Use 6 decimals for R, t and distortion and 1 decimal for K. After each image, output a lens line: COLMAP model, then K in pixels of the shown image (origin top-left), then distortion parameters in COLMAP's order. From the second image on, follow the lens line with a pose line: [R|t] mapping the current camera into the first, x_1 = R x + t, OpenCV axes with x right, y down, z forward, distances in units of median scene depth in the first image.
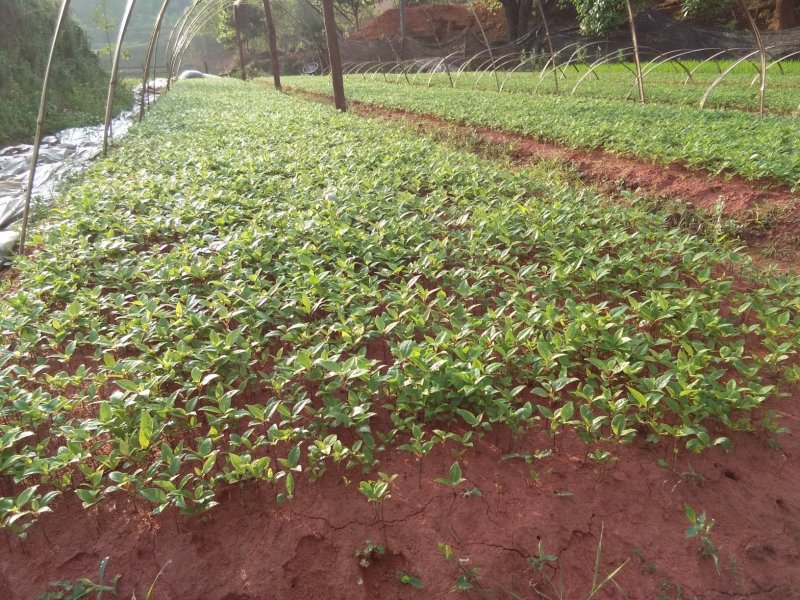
lens RADIAL K [[577.7, 0, 400.0], [0, 577.7, 300.0], [0, 0, 1]] dist [0.005681, -0.004925]
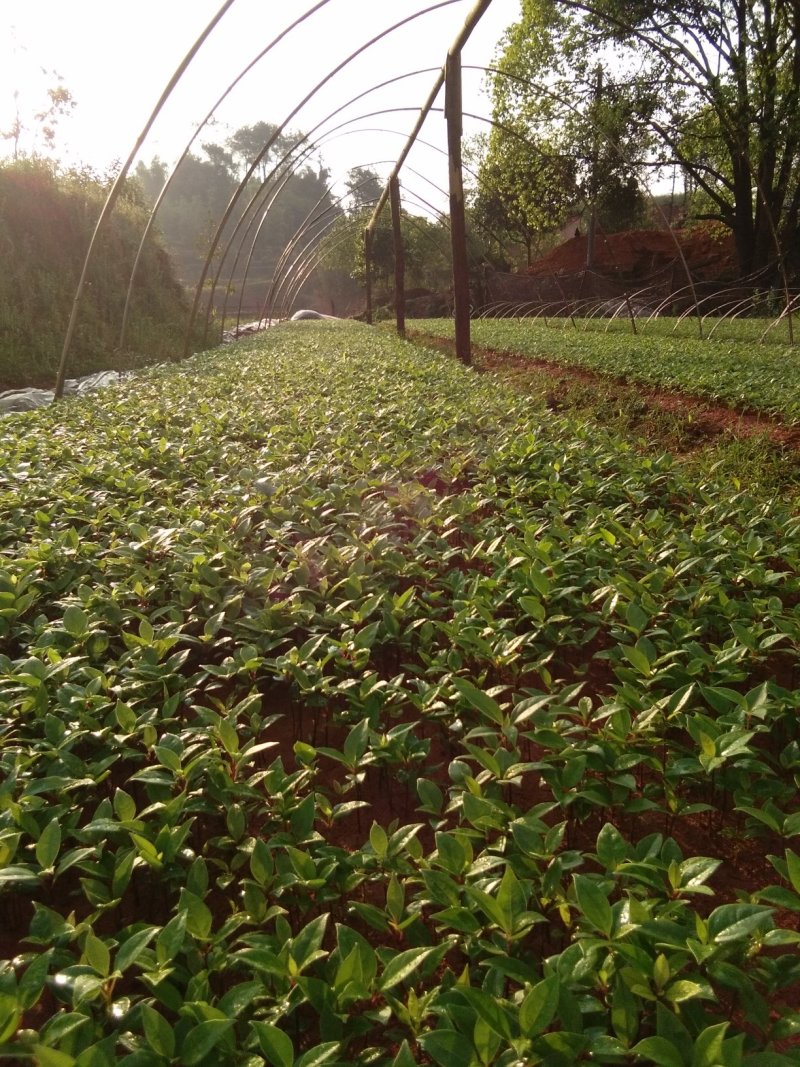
lens RADIAL K [[770.5, 0, 400.0], [0, 770.5, 533.5], [0, 0, 1]] dist [0.005681, -0.004925]
pose [[0.973712, 0.077208, -0.214299, 0.079935], [-0.098903, 0.990796, -0.092420, -0.037886], [0.205191, 0.111185, 0.972386, 0.157236]]
